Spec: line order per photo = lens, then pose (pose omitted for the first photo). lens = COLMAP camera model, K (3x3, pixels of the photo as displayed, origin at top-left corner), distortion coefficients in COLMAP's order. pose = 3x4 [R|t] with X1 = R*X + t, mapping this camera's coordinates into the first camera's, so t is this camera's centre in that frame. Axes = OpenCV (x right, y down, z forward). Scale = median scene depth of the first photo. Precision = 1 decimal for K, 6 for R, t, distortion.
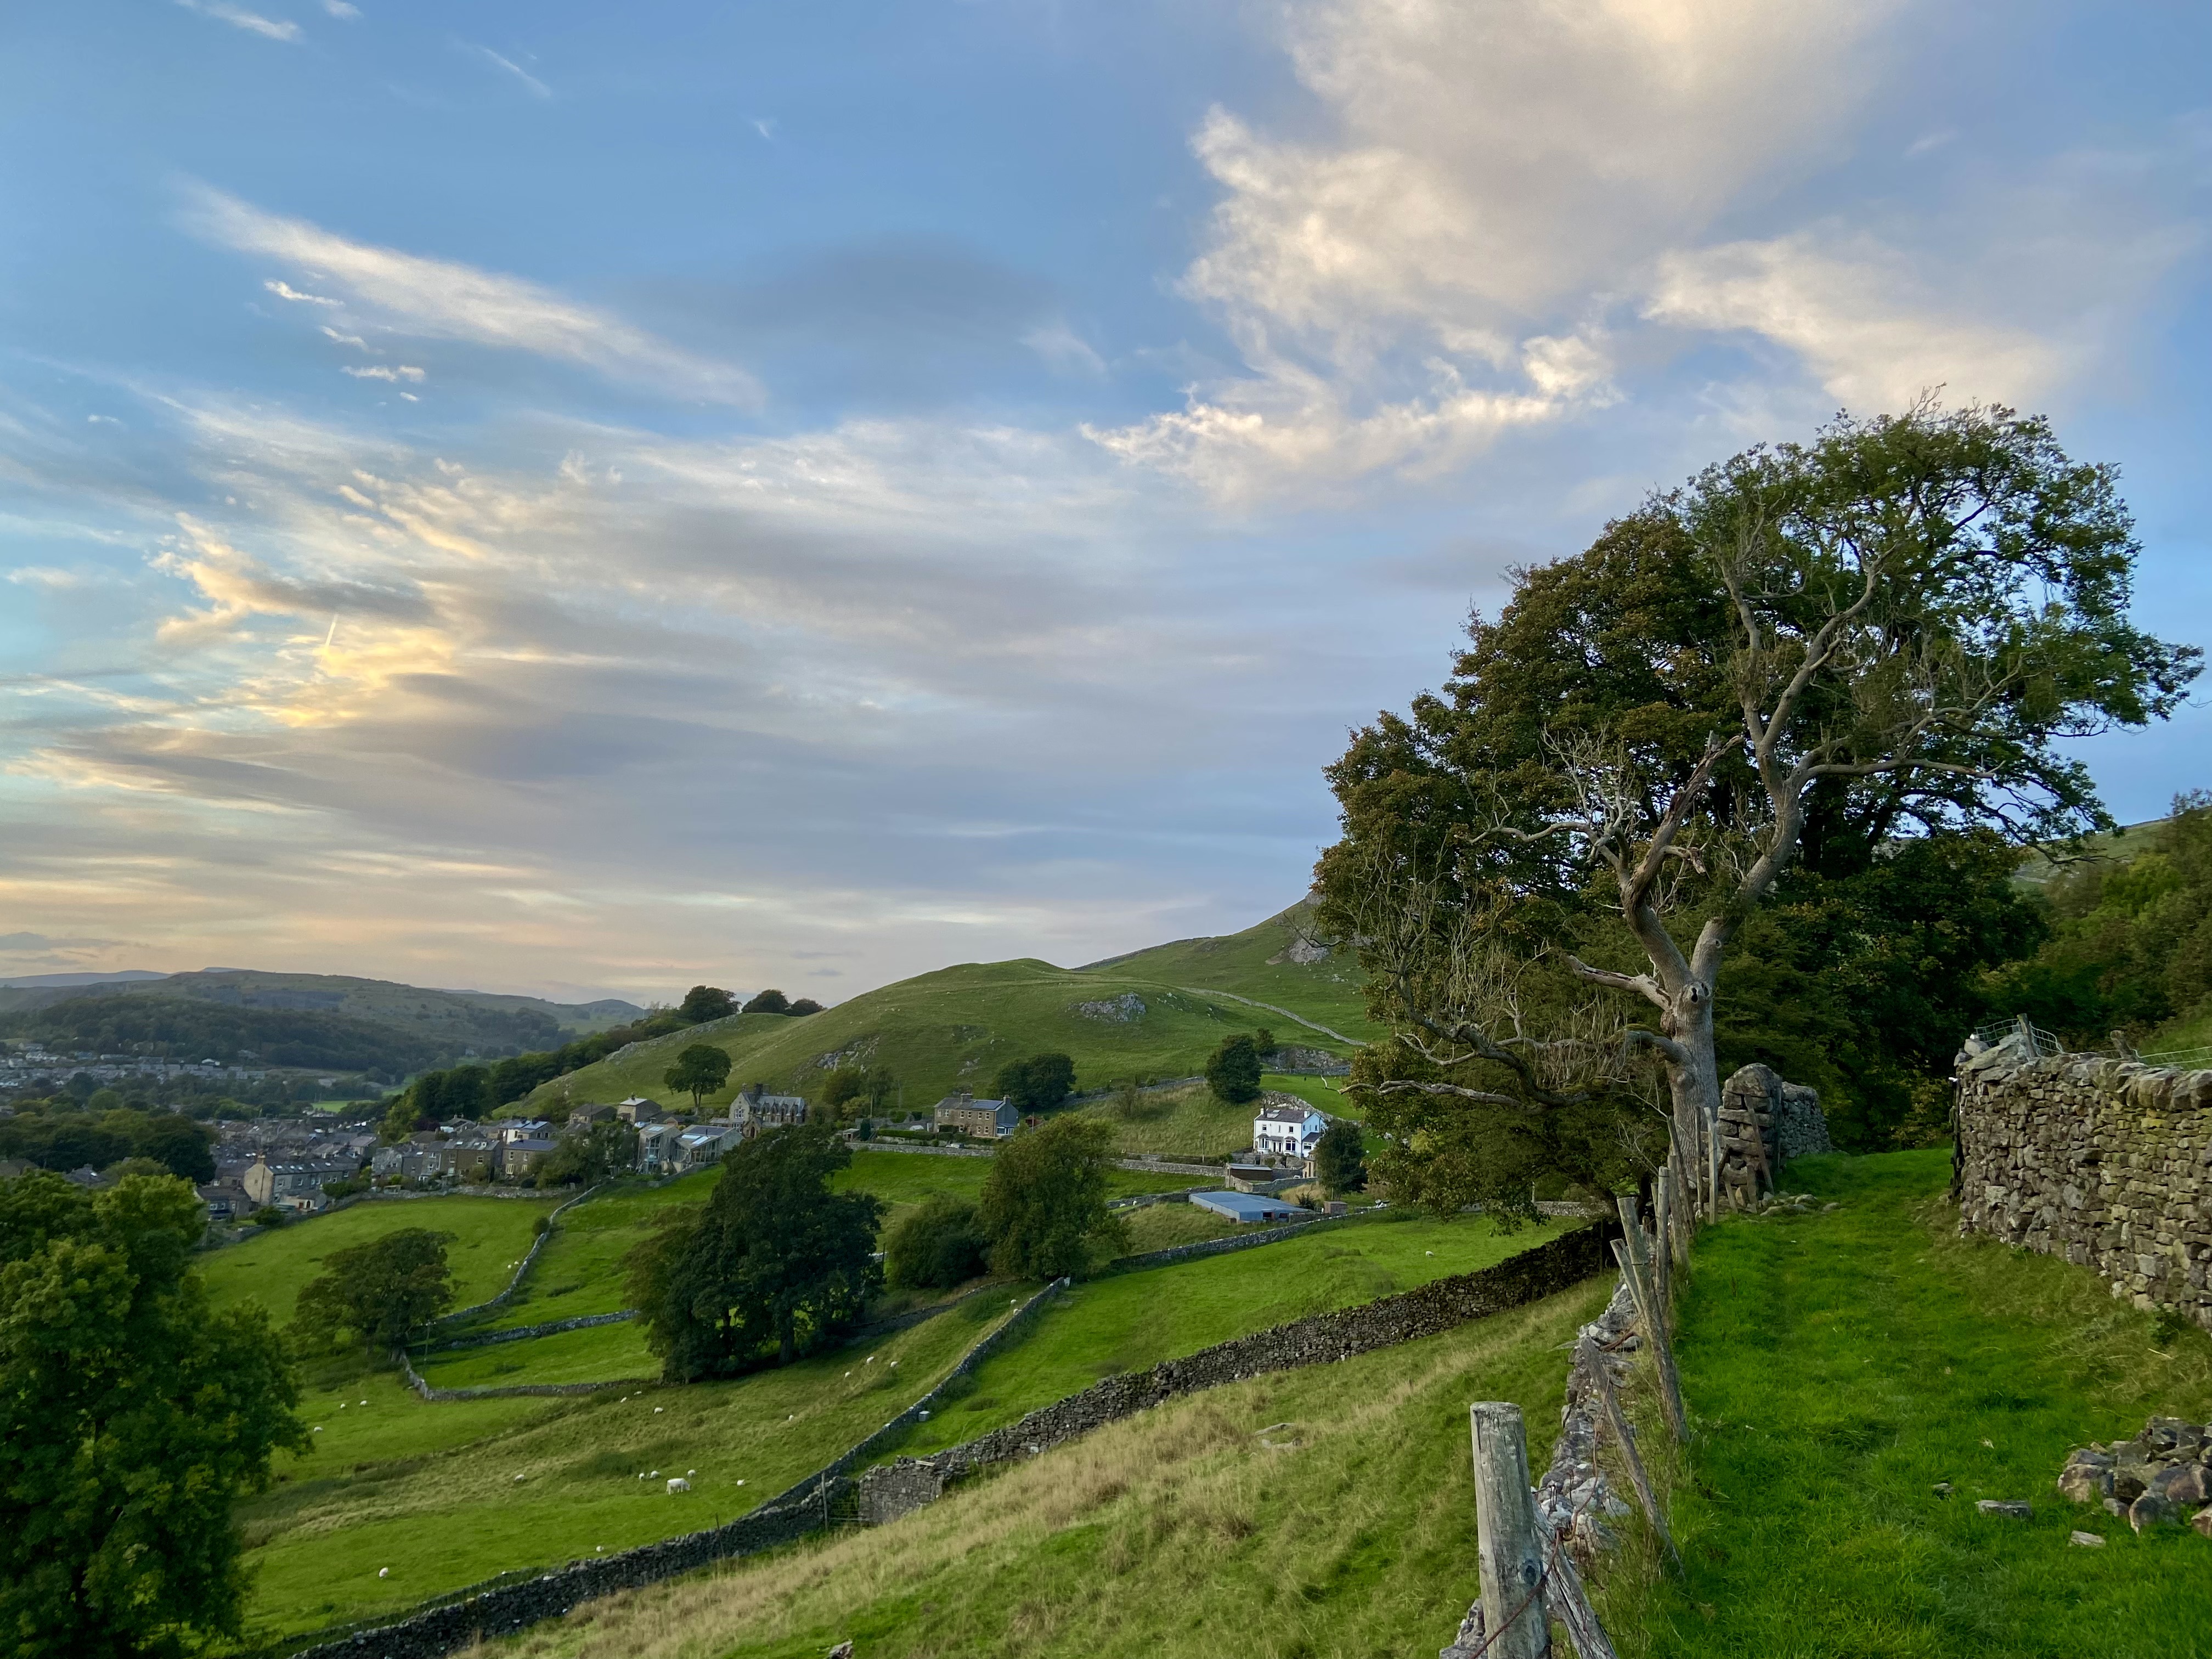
lens RADIAL K [[1661.7, 0, 1106.0], [0, 1661.7, 829.5], [0, 0, 1]] dist [0.133933, -0.160898]
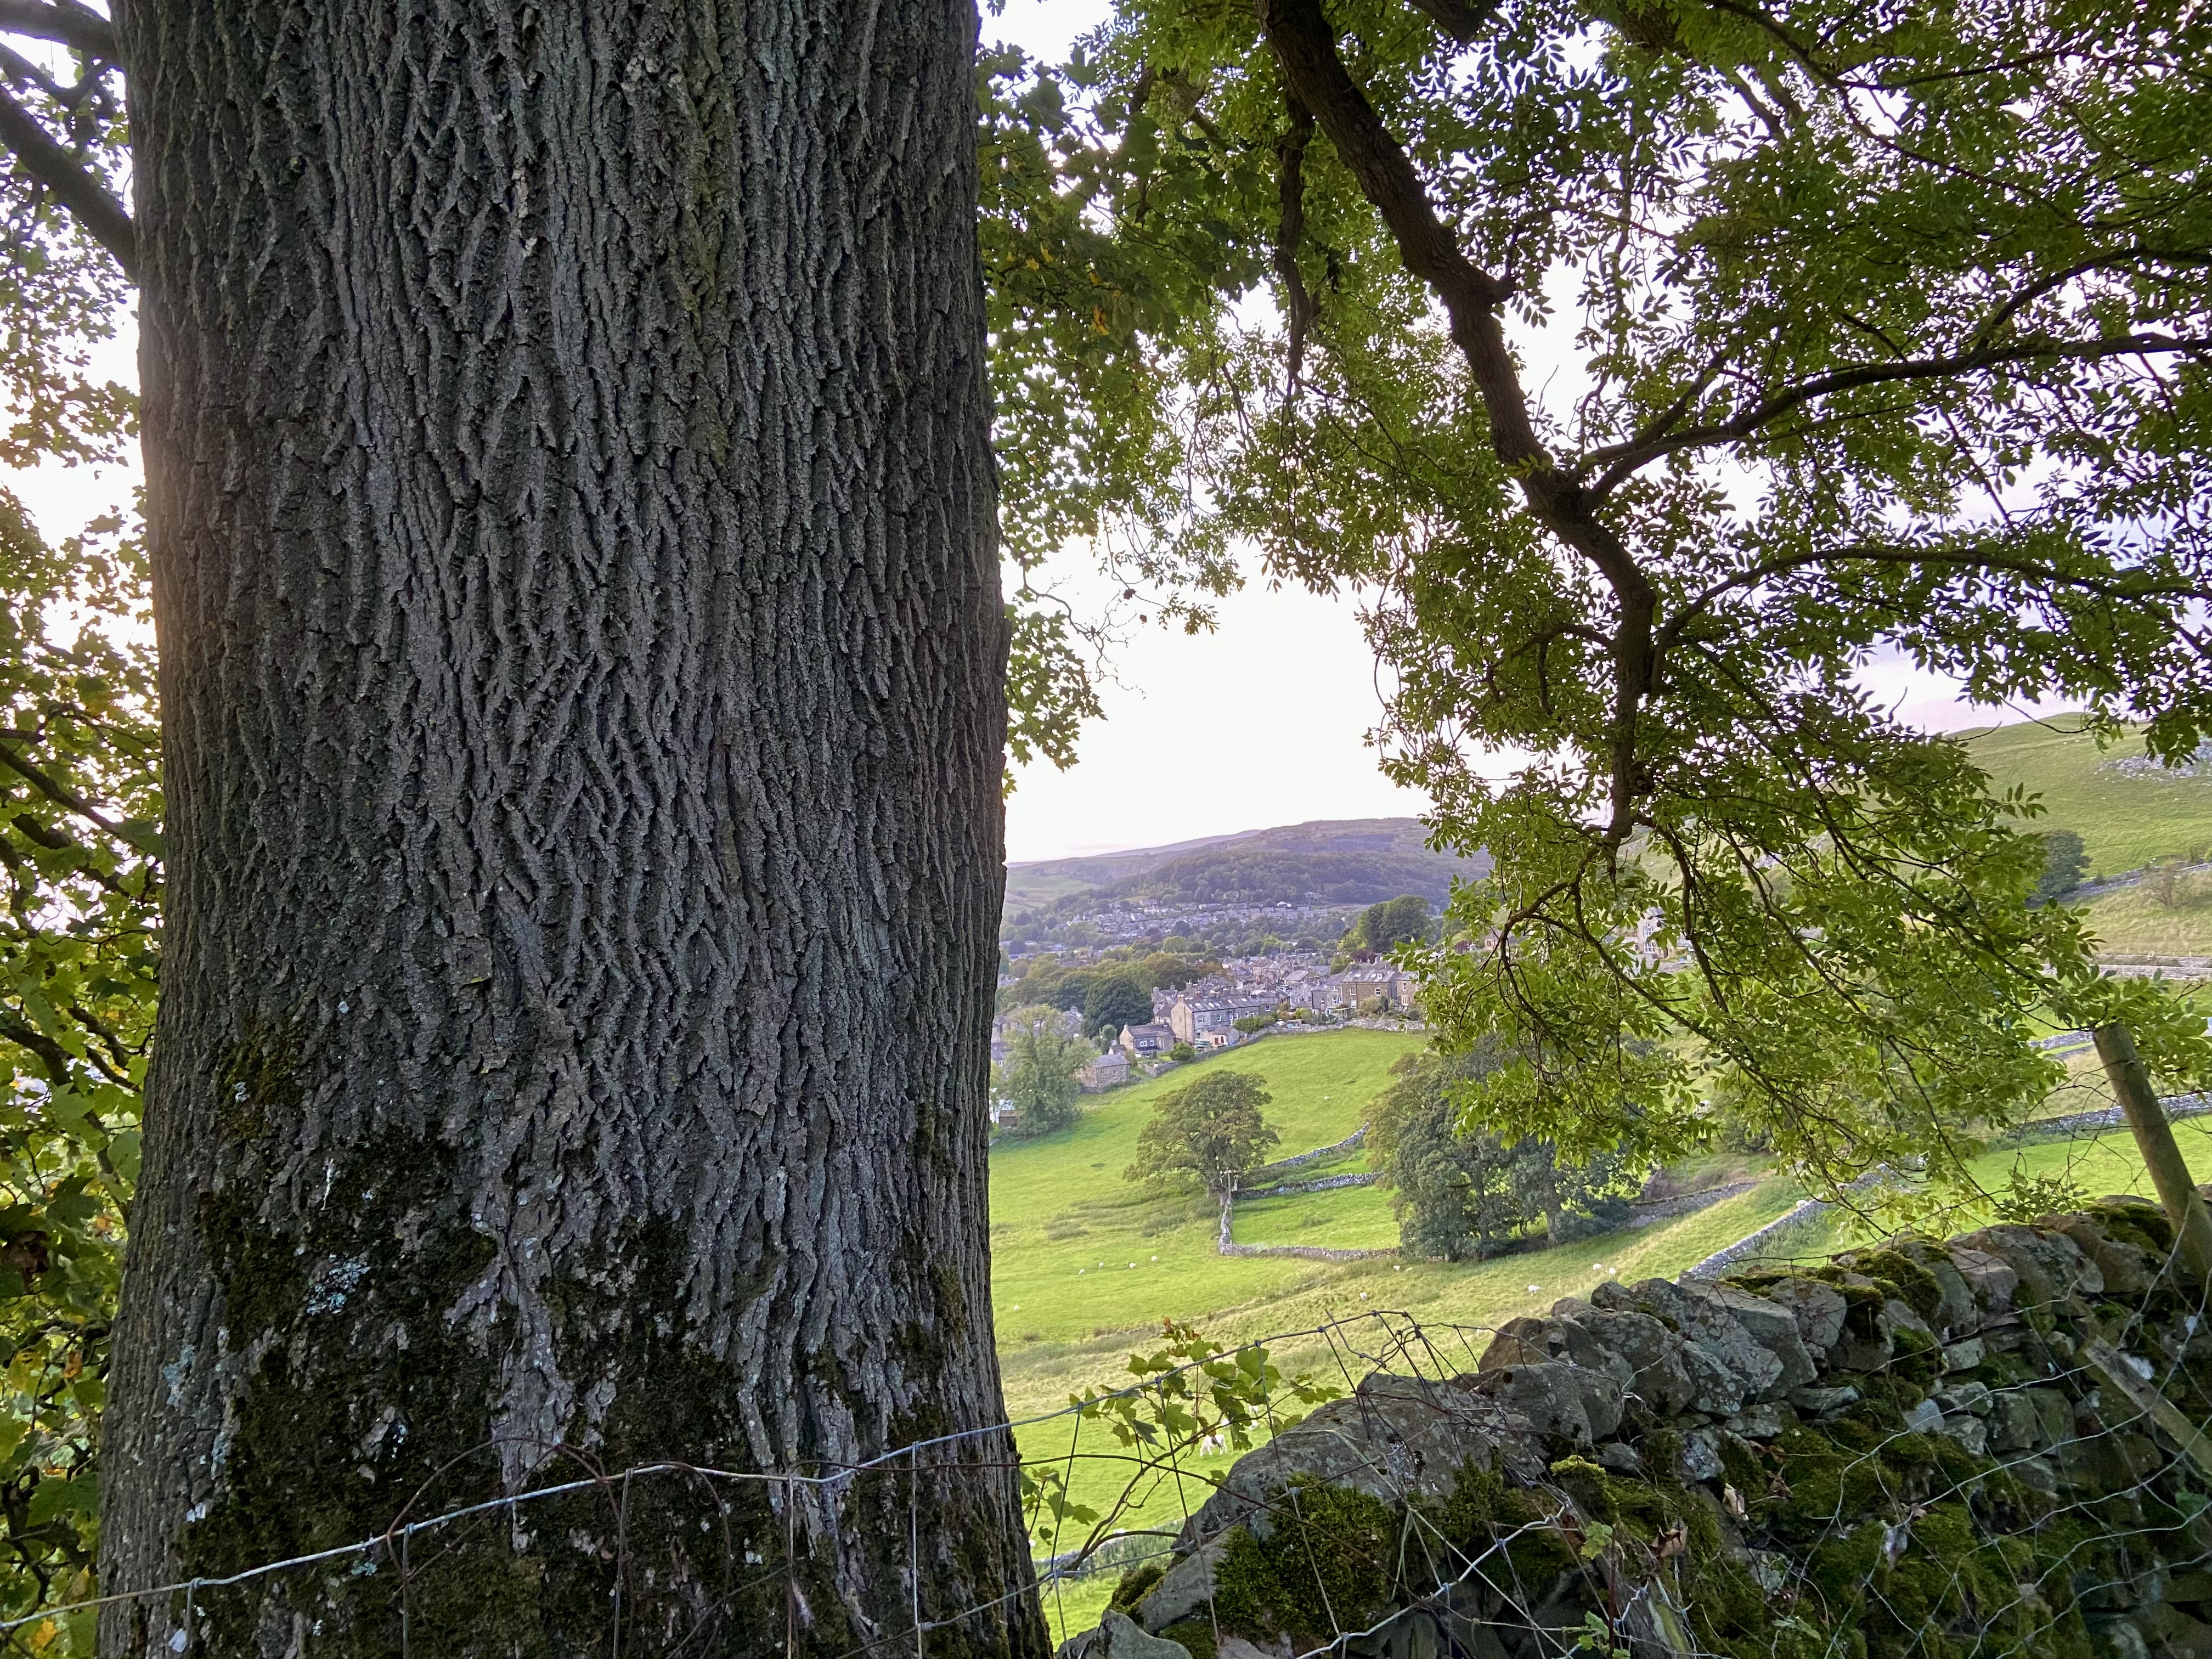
lens RADIAL K [[1661.7, 0, 1106.0], [0, 1661.7, 829.5], [0, 0, 1]] dist [0.133933, -0.160898]
pose [[0.808565, -0.097051, -0.580348, 0.072609], [0.157816, 0.985936, 0.055000, 0.029333], [0.566848, -0.136059, 0.812509, 0.163888]]
